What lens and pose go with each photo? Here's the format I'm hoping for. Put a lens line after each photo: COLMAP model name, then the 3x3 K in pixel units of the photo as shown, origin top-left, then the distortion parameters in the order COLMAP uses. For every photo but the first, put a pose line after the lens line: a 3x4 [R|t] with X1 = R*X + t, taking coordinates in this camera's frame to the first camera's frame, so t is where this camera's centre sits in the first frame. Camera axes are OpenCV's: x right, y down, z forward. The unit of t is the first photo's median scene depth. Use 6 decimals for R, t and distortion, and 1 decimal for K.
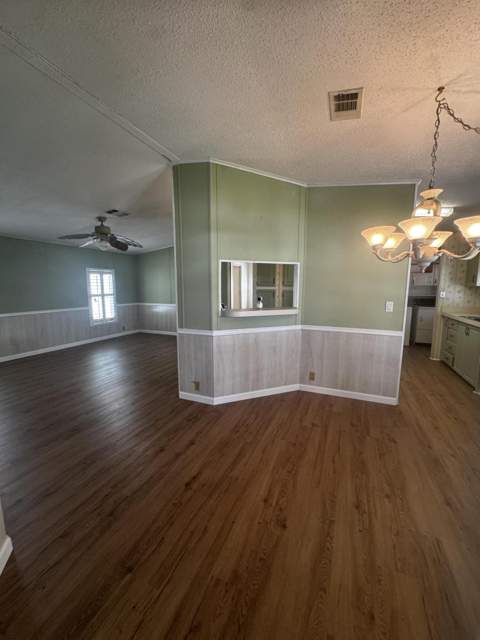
lens RADIAL K [[255.8, 0, 240.0], [0, 255.8, 320.0], [0, 0, 1]] dist [-0.006069, -0.000360]
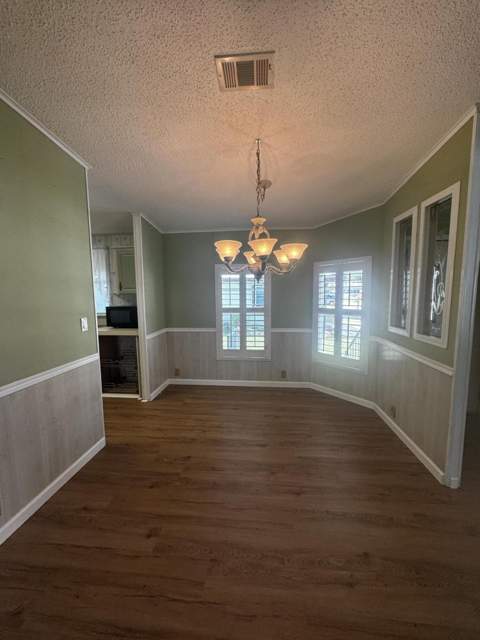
lens RADIAL K [[255.8, 0, 240.0], [0, 255.8, 320.0], [0, 0, 1]] dist [-0.006069, -0.000360]
pose [[-0.299157, -0.102601, 0.948672, -0.312182], [0.139355, 0.978845, 0.149809, -0.146381], [-0.943973, 0.177019, -0.278530, 1.012880]]
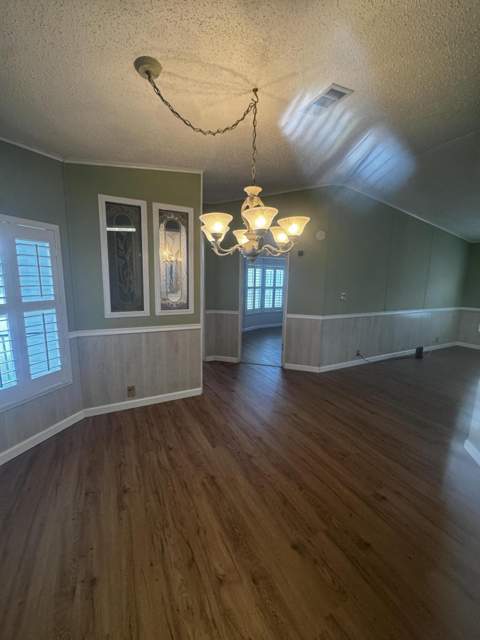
lens RADIAL K [[255.8, 0, 240.0], [0, 255.8, 320.0], [0, 0, 1]] dist [-0.006069, -0.000360]
pose [[-0.633816, 0.110624, -0.765532, 1.097981], [-0.124063, 0.962366, 0.241785, -0.153541], [0.763469, 0.248222, -0.596239, 1.144408]]
